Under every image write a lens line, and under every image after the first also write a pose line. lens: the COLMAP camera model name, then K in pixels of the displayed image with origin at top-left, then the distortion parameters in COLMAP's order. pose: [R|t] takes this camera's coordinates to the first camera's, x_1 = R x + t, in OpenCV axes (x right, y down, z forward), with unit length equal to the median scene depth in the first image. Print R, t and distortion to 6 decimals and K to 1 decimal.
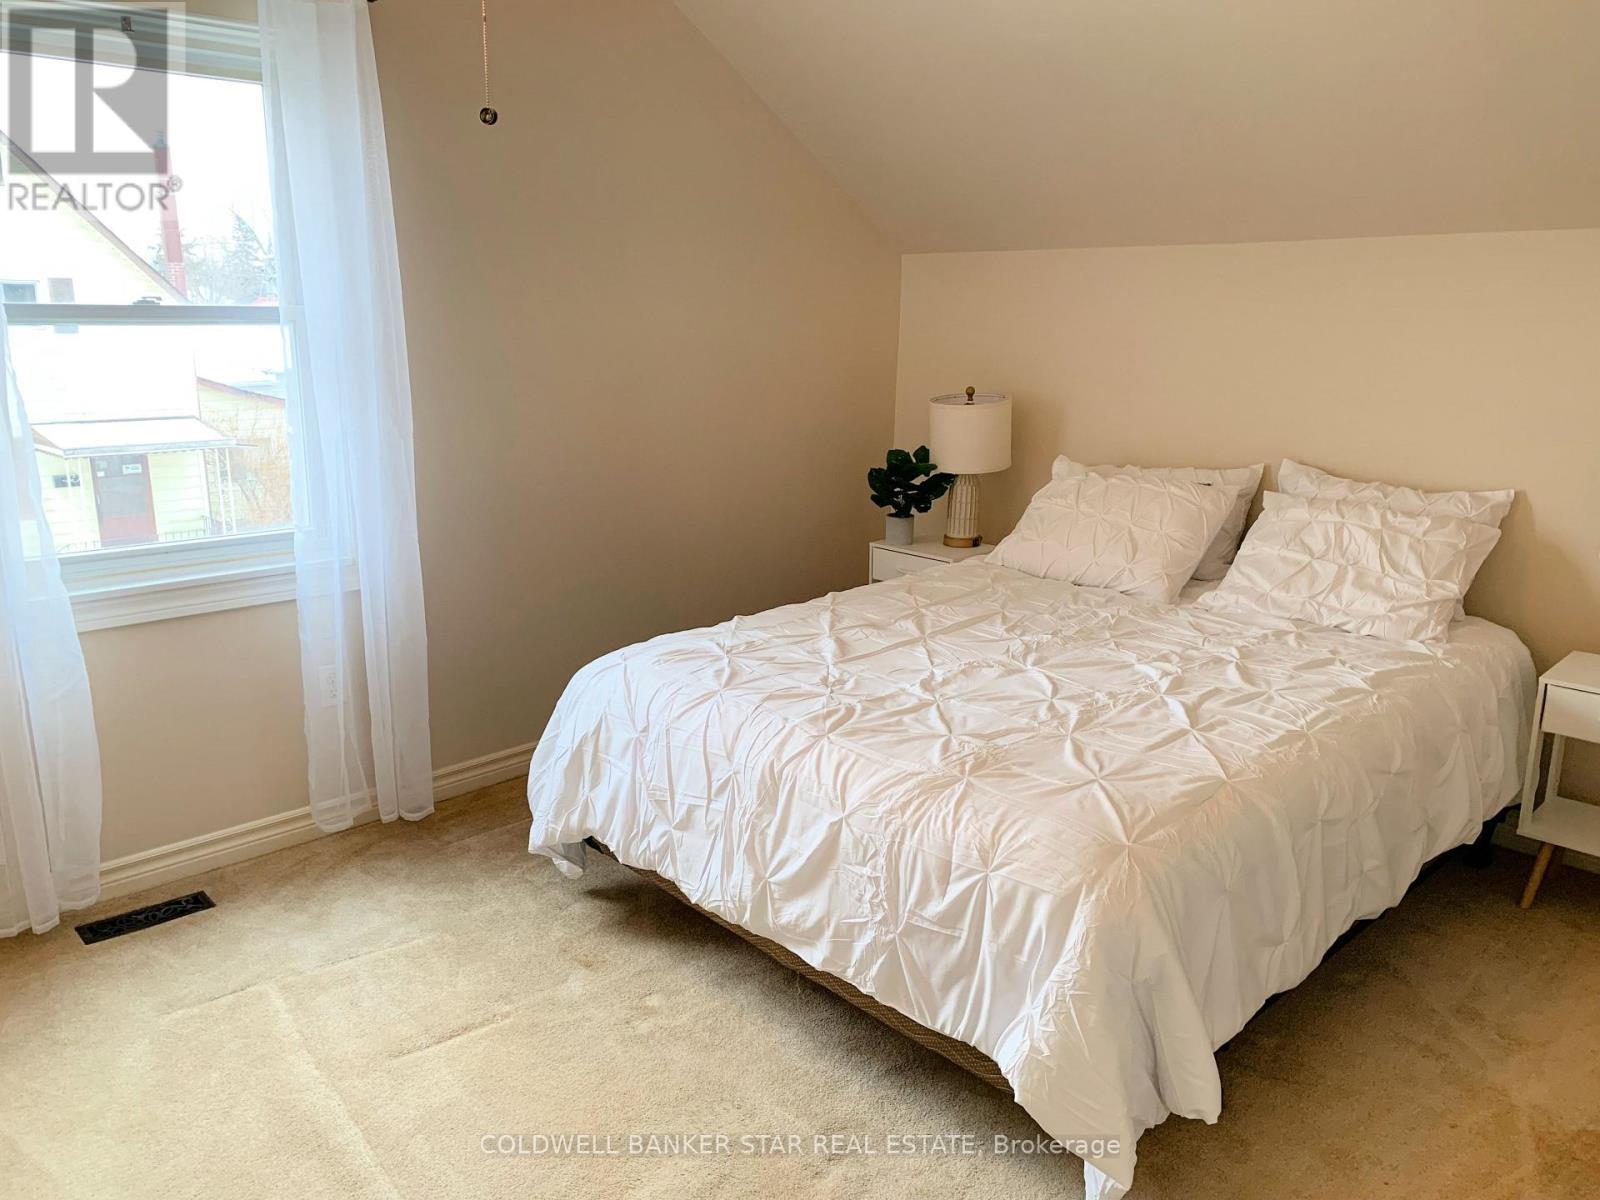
lens RADIAL K [[1230.4, 0, 798.0], [0, 1230.4, 596.7], [0, 0, 1]] dist [0.076775, -0.088784]
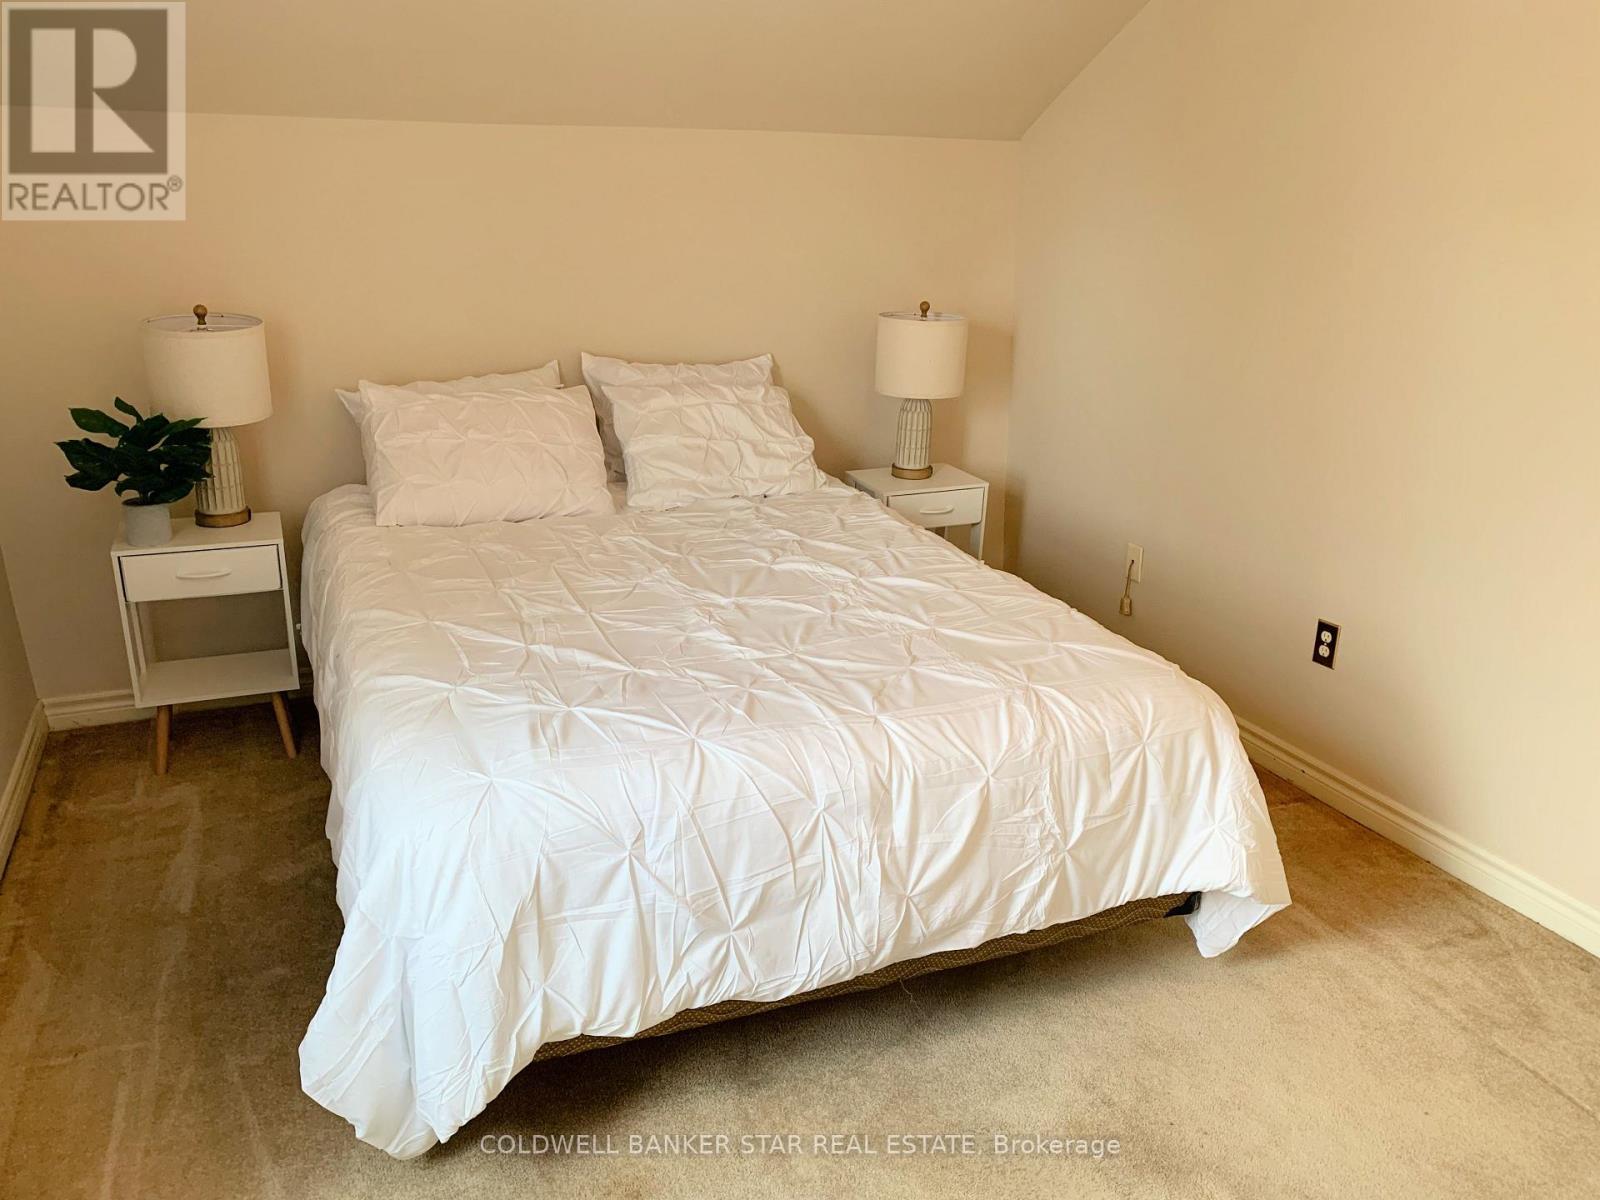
lens RADIAL K [[1230.4, 0, 798.0], [0, 1230.4, 596.7], [0, 0, 1]] dist [0.076775, -0.088784]
pose [[0.351577, -0.297092, 0.887767, -0.768084], [0.202810, 0.949958, 0.237587, -0.193003], [-0.913927, 0.096518, 0.394236, 0.720566]]
